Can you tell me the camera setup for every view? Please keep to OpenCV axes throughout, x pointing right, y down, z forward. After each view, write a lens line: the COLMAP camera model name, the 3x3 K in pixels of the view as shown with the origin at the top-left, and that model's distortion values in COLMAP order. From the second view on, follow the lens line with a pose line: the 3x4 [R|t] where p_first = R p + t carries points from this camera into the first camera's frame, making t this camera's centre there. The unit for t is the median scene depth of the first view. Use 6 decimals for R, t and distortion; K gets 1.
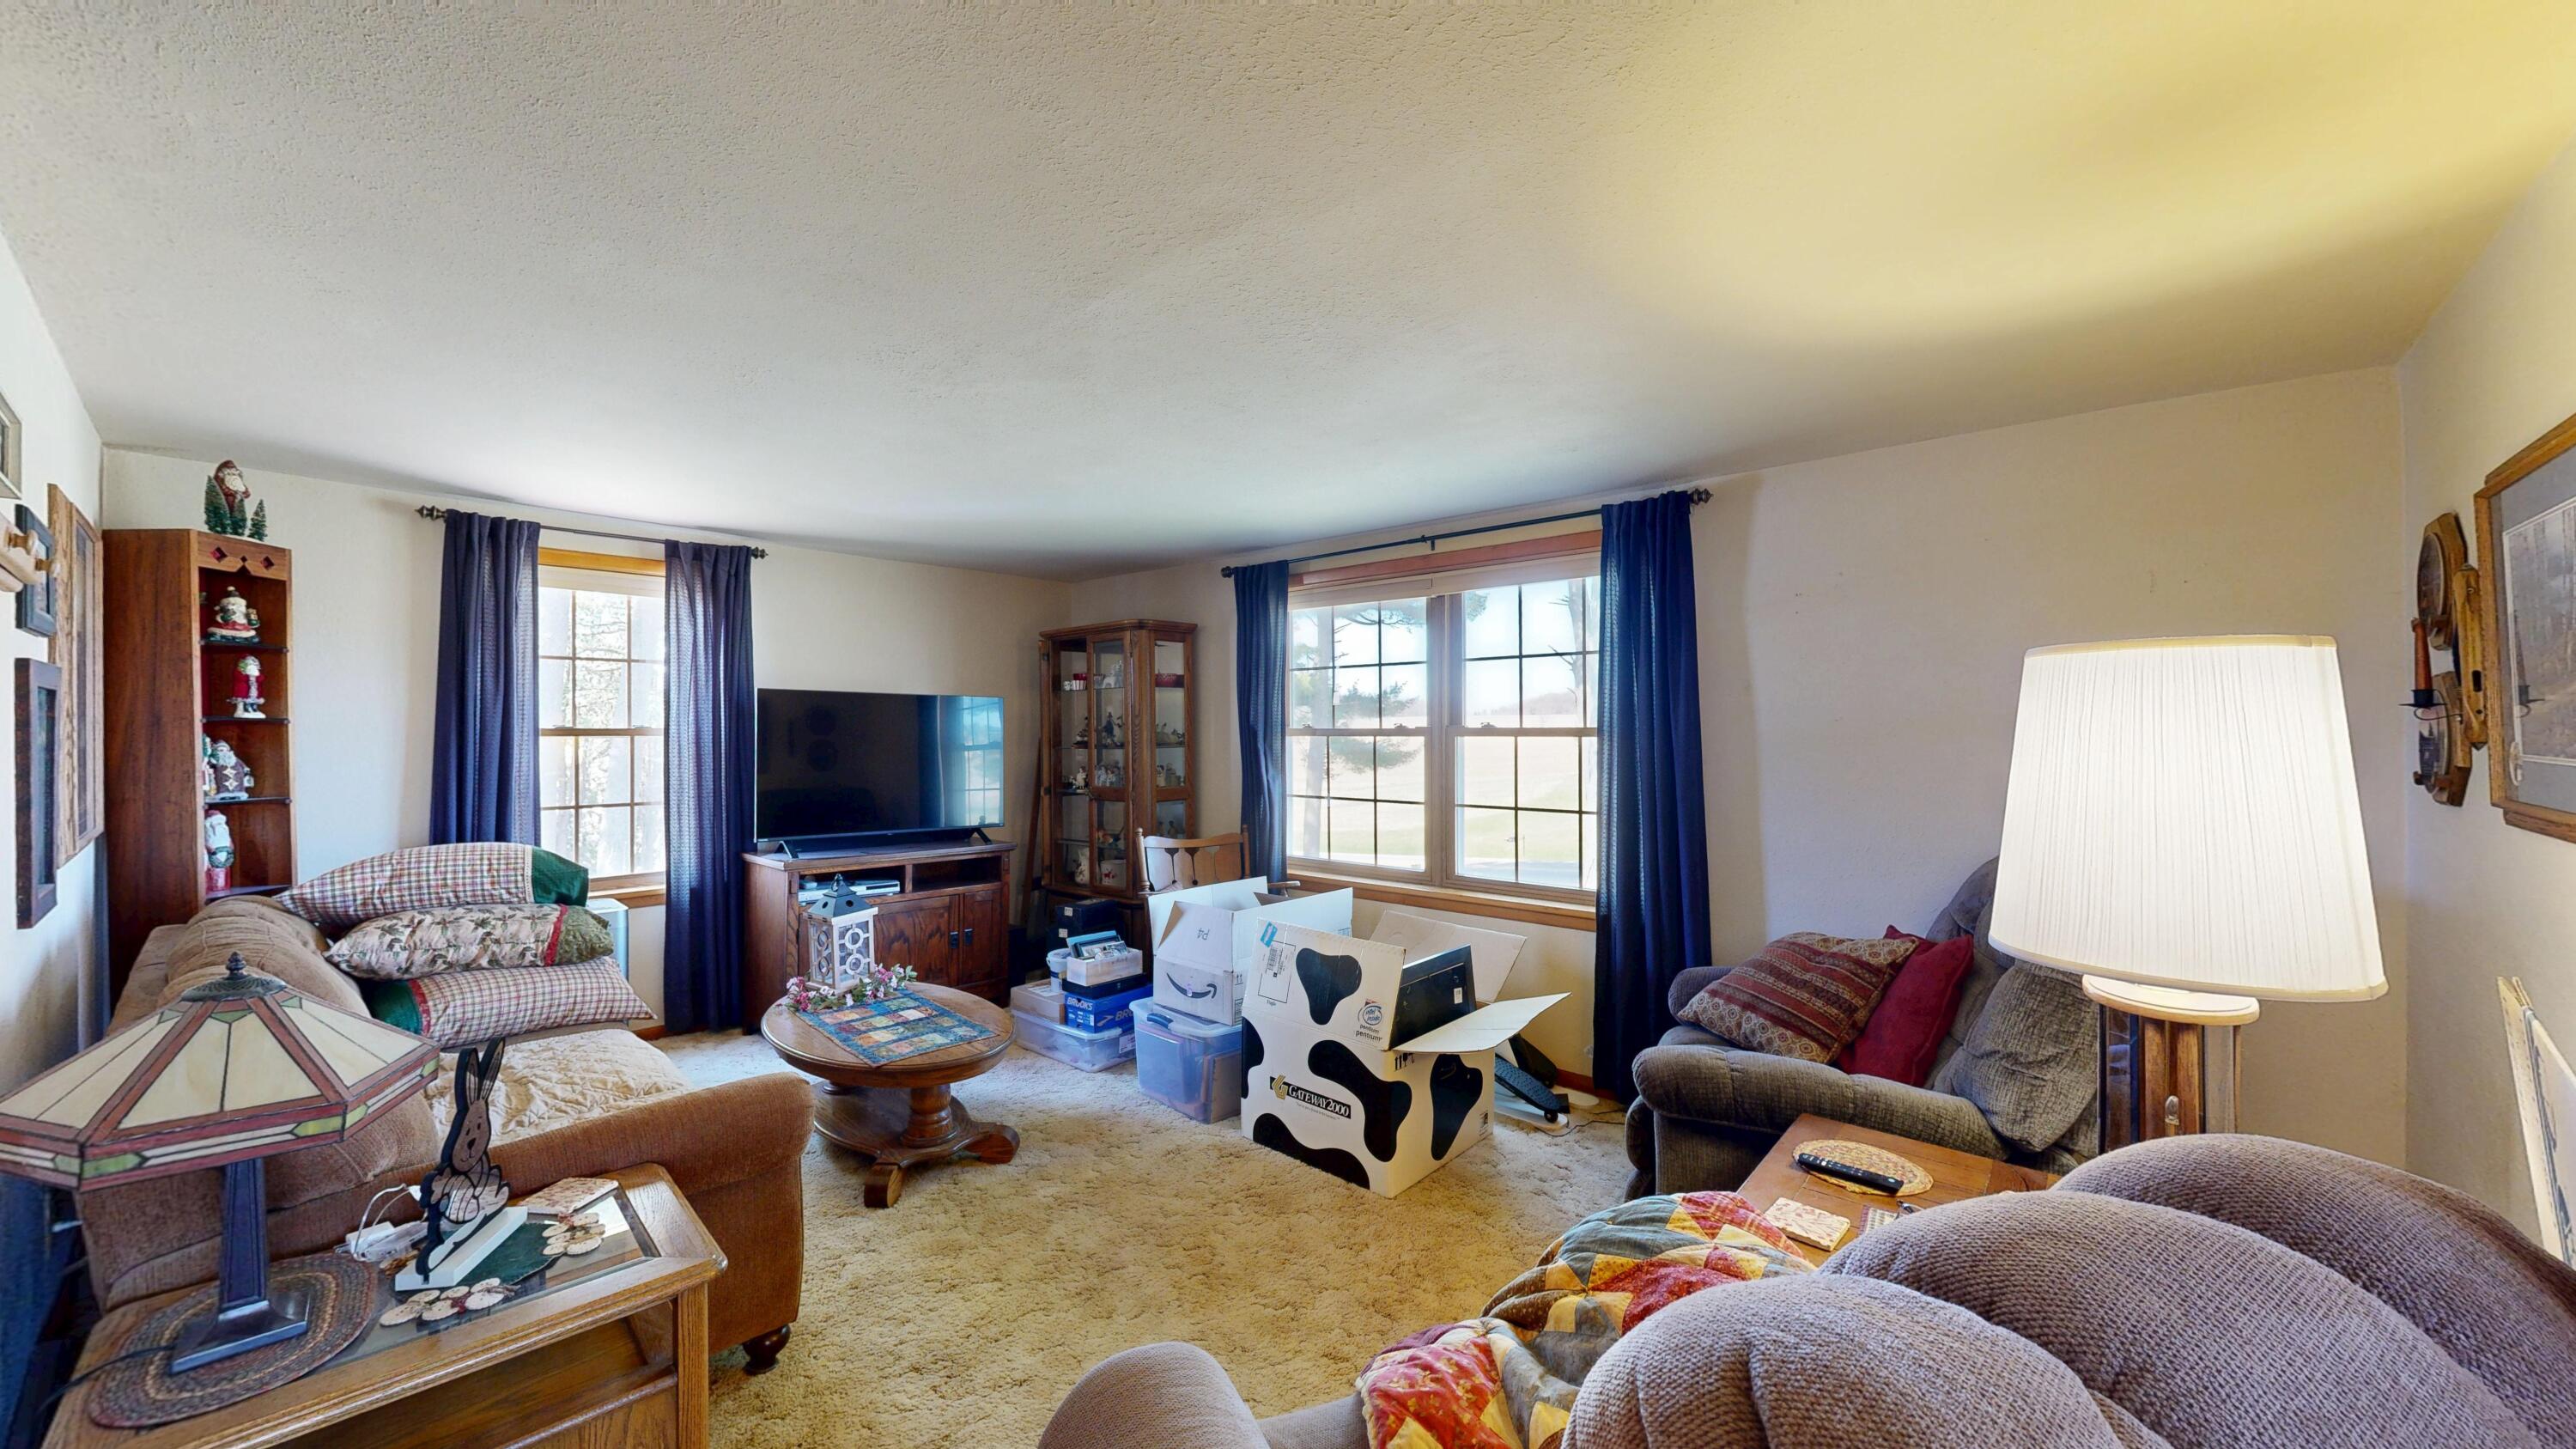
lens RADIAL K [[947.4, 0, 1288.7], [0, 947.4, 727.4], [0, 0, 1]] dist [0.000139, -0.000057]
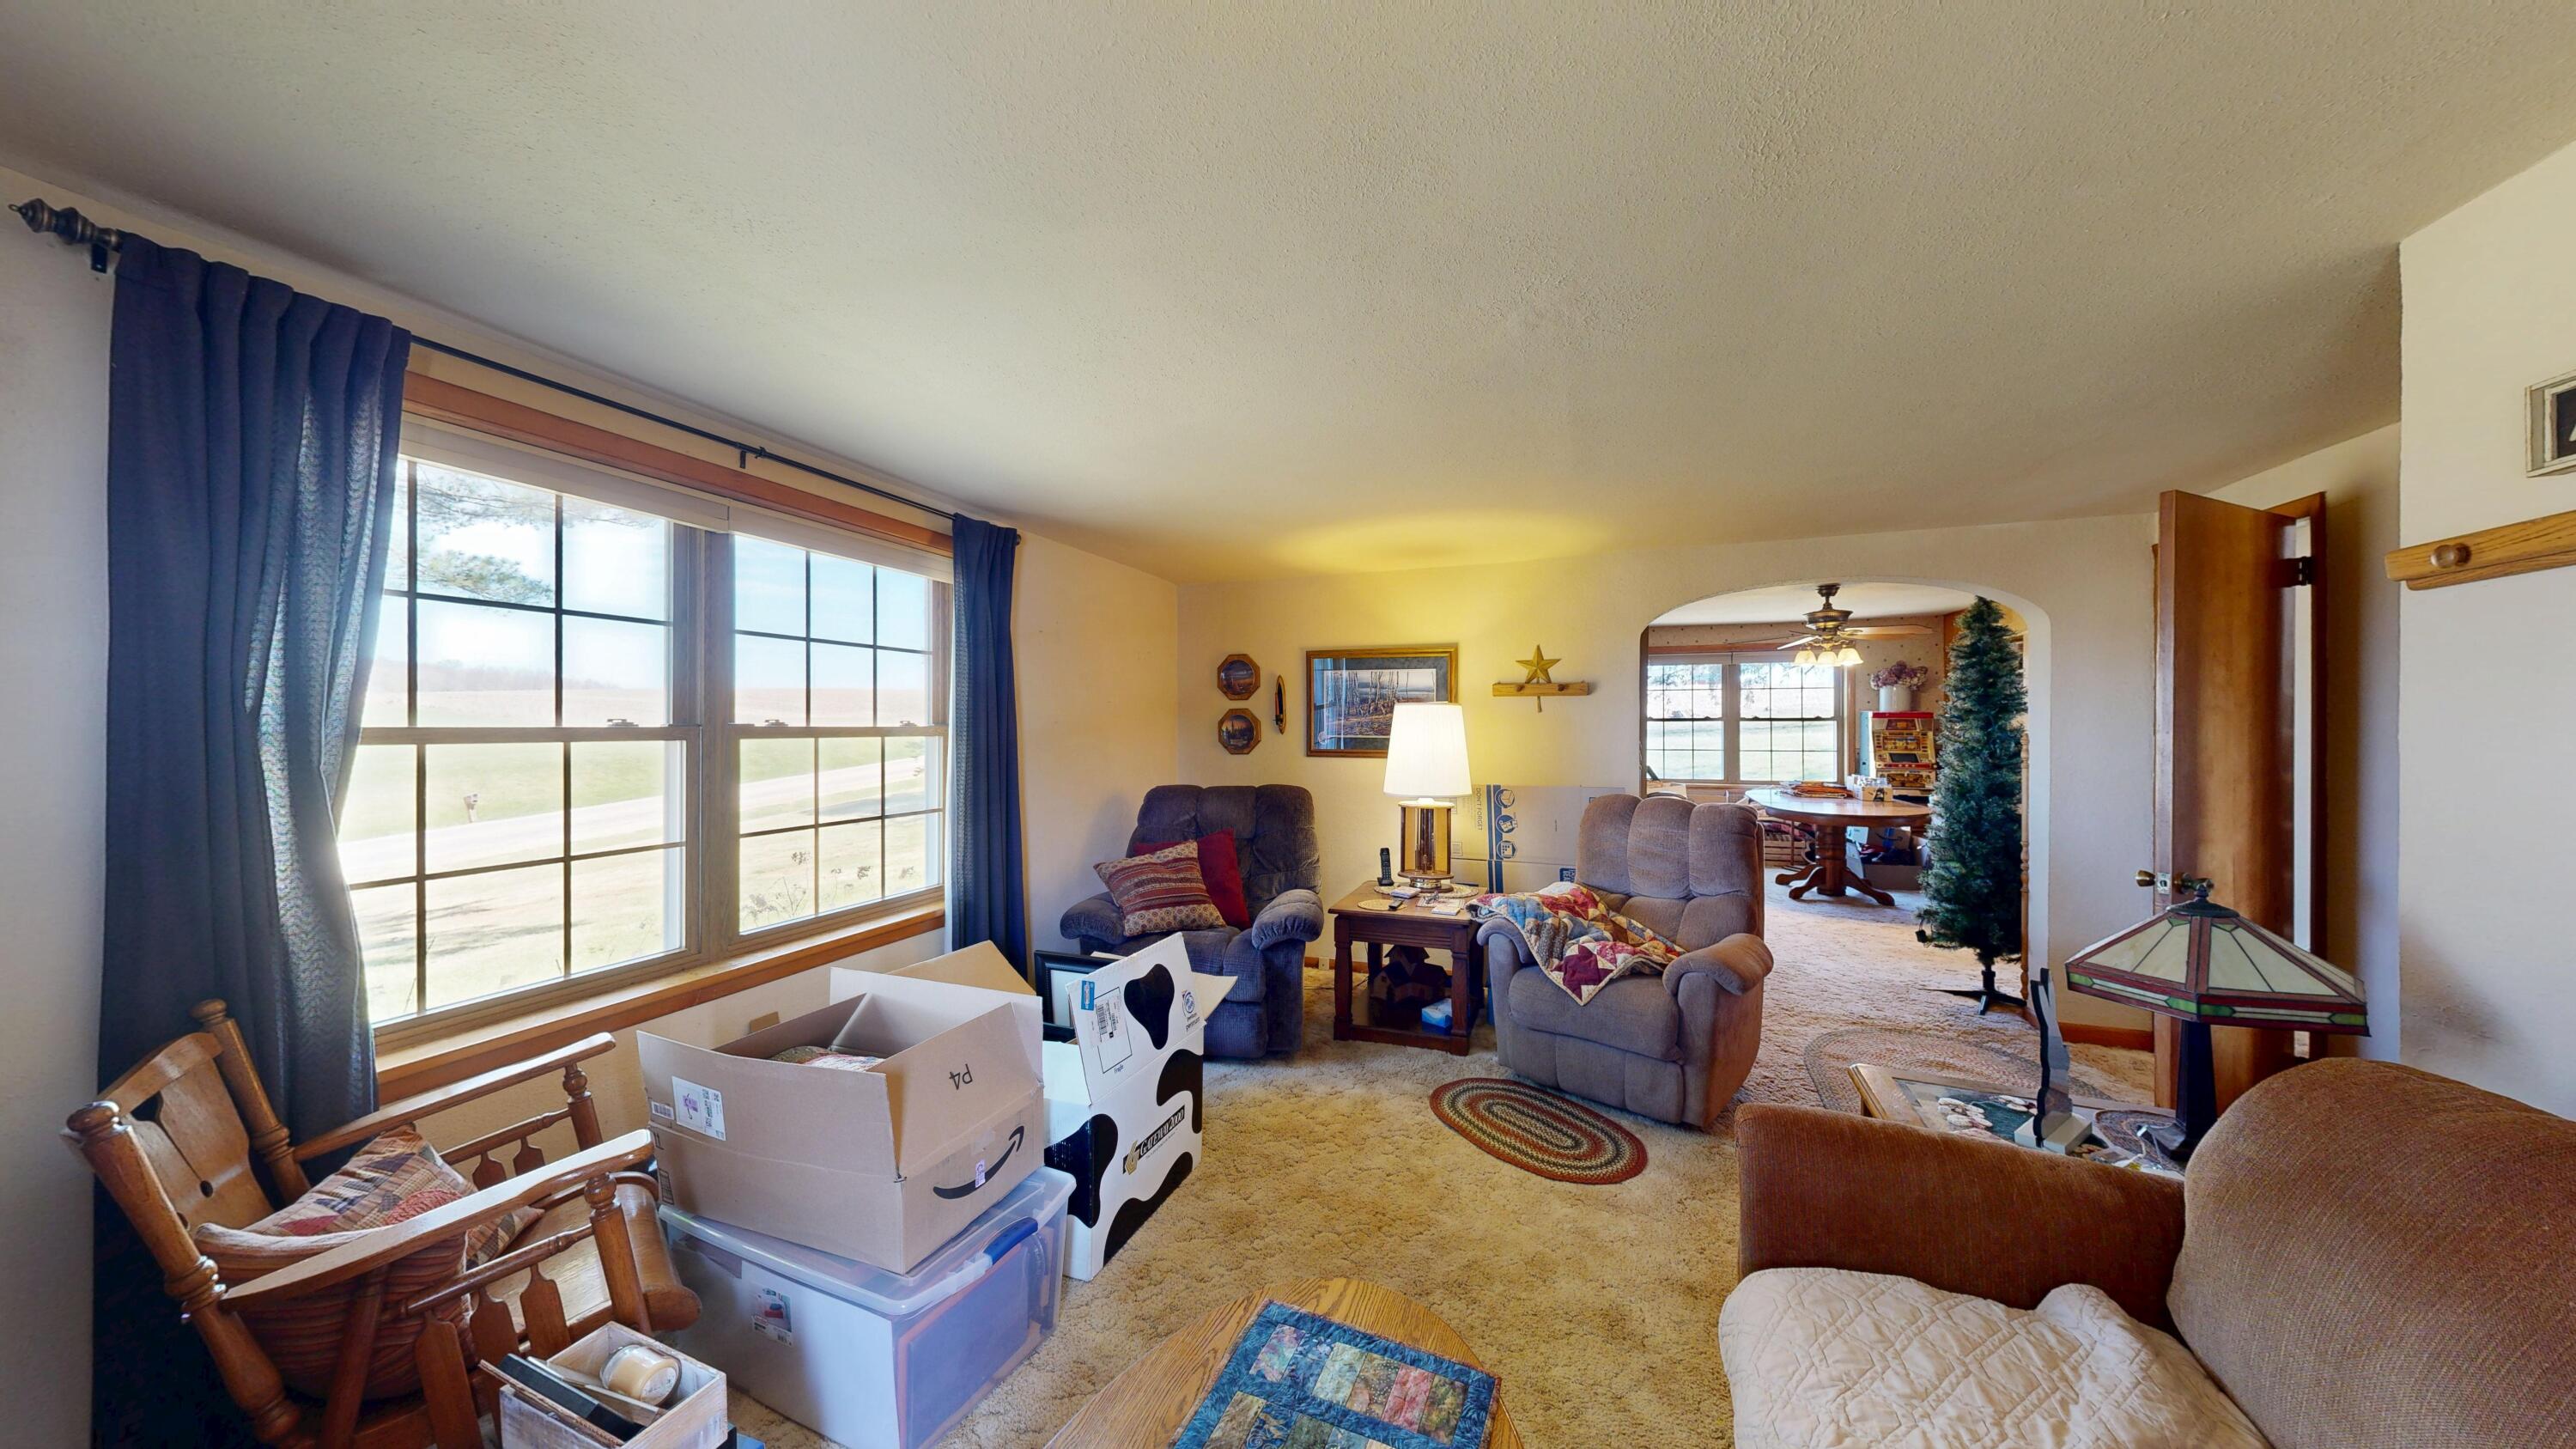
lens RADIAL K [[815.5, 0, 1287.4], [0, 815.5, 729.2], [0, 0, 1]] dist [-0.001454, -0.000016]
pose [[-0.371587, -0.002661, 0.928394, -0.667415], [-0.002905, 0.999994, 0.001703, 0.000344], [-0.928393, -0.002064, -0.371593, 1.051820]]
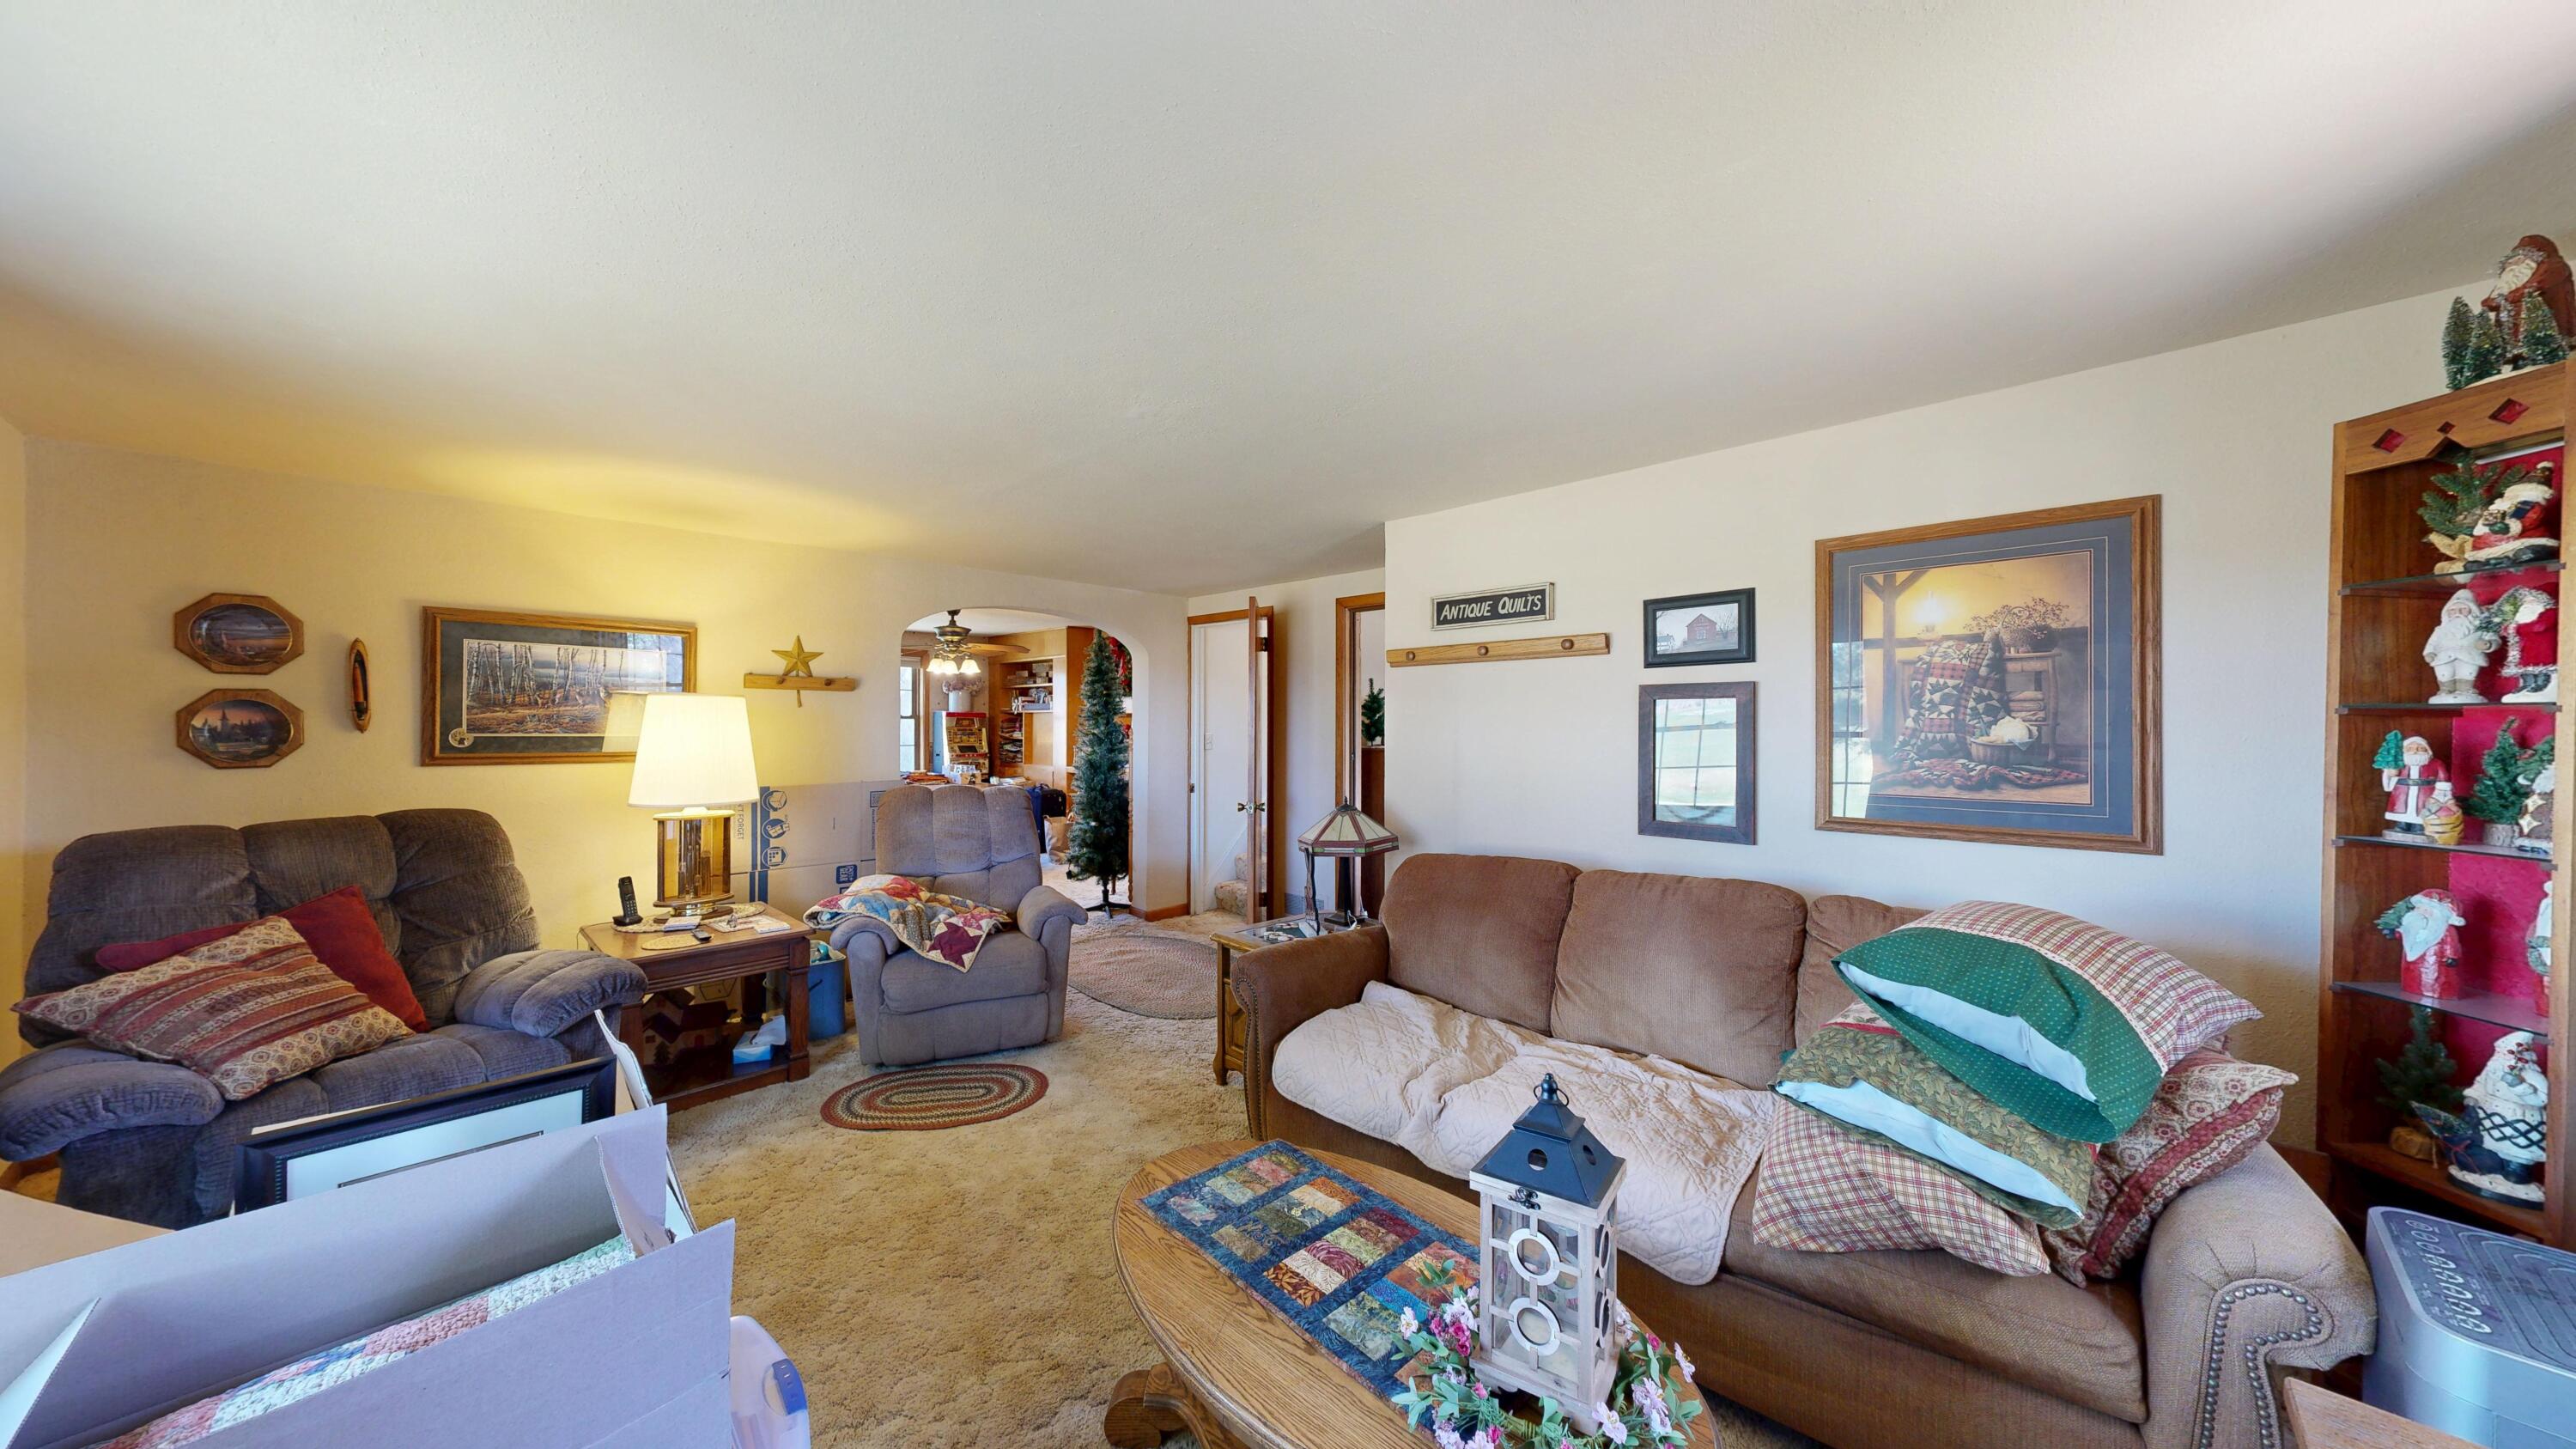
lens RADIAL K [[815.5, 0, 1287.4], [0, 815.5, 729.2], [0, 0, 1]] dist [-0.001454, -0.000016]
pose [[-0.999651, -0.001935, 0.026348, -0.381491], [-0.001915, 0.999998, 0.000787, 0.004903], [-0.026350, 0.000737, -0.999653, 1.400198]]
